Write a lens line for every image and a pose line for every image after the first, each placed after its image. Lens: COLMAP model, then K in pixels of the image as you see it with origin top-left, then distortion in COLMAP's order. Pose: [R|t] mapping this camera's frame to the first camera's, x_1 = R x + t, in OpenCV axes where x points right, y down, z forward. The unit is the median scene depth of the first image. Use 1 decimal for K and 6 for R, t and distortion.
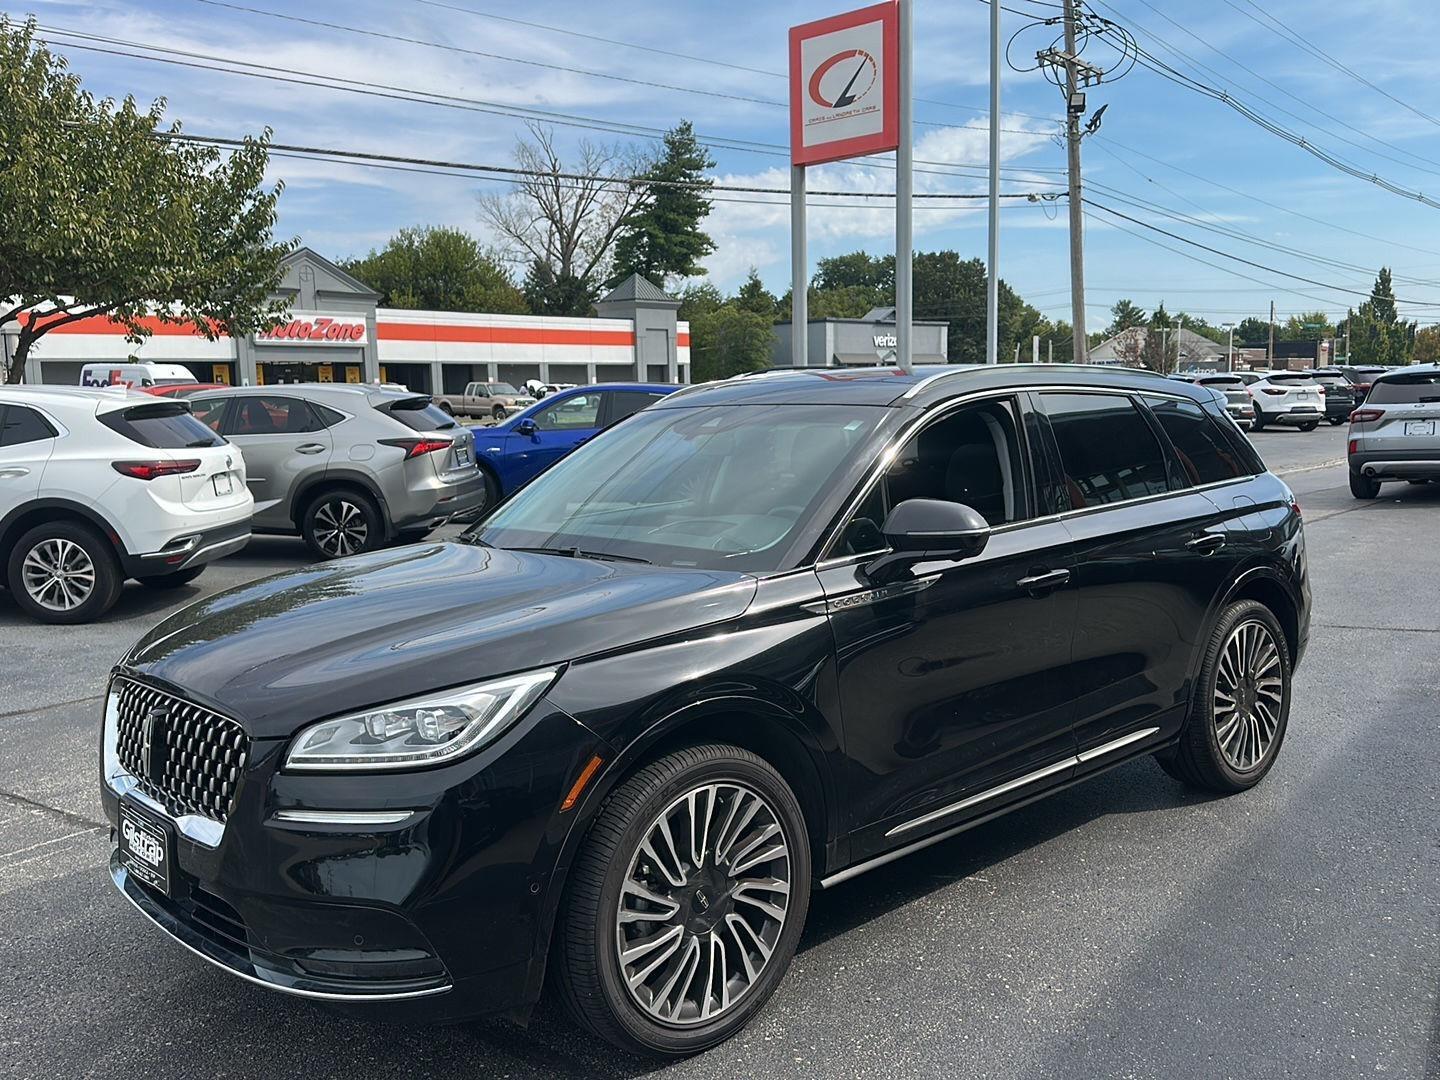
lens RADIAL K [[1291.6, 0, 720.4], [0, 1291.6, 542.5], [0, 0, 1]] dist [0.065161, -0.091634]
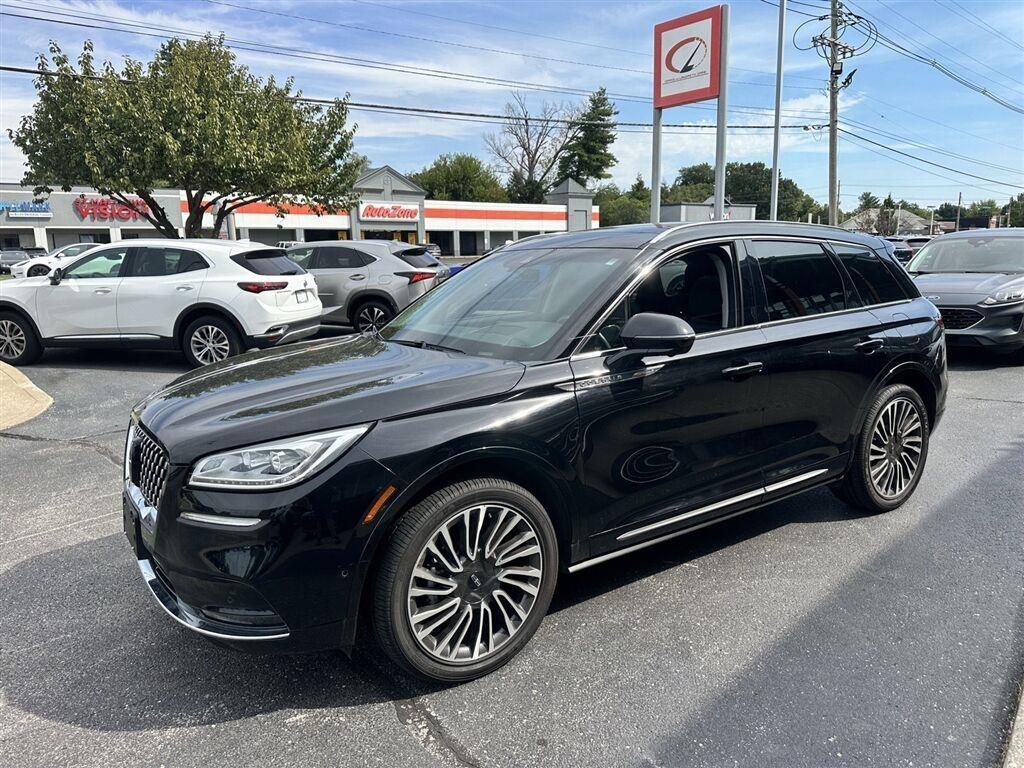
lens RADIAL K [[726.2, 0, 514.6], [0, 726.2, 382.2], [0, 0, 1]] dist [0.034883, -0.039416]
pose [[0.990395, 0.029653, -0.135051, 0.082856], [-0.020388, 0.997375, 0.069475, -0.006690], [0.136757, -0.066054, 0.988400, 0.118580]]
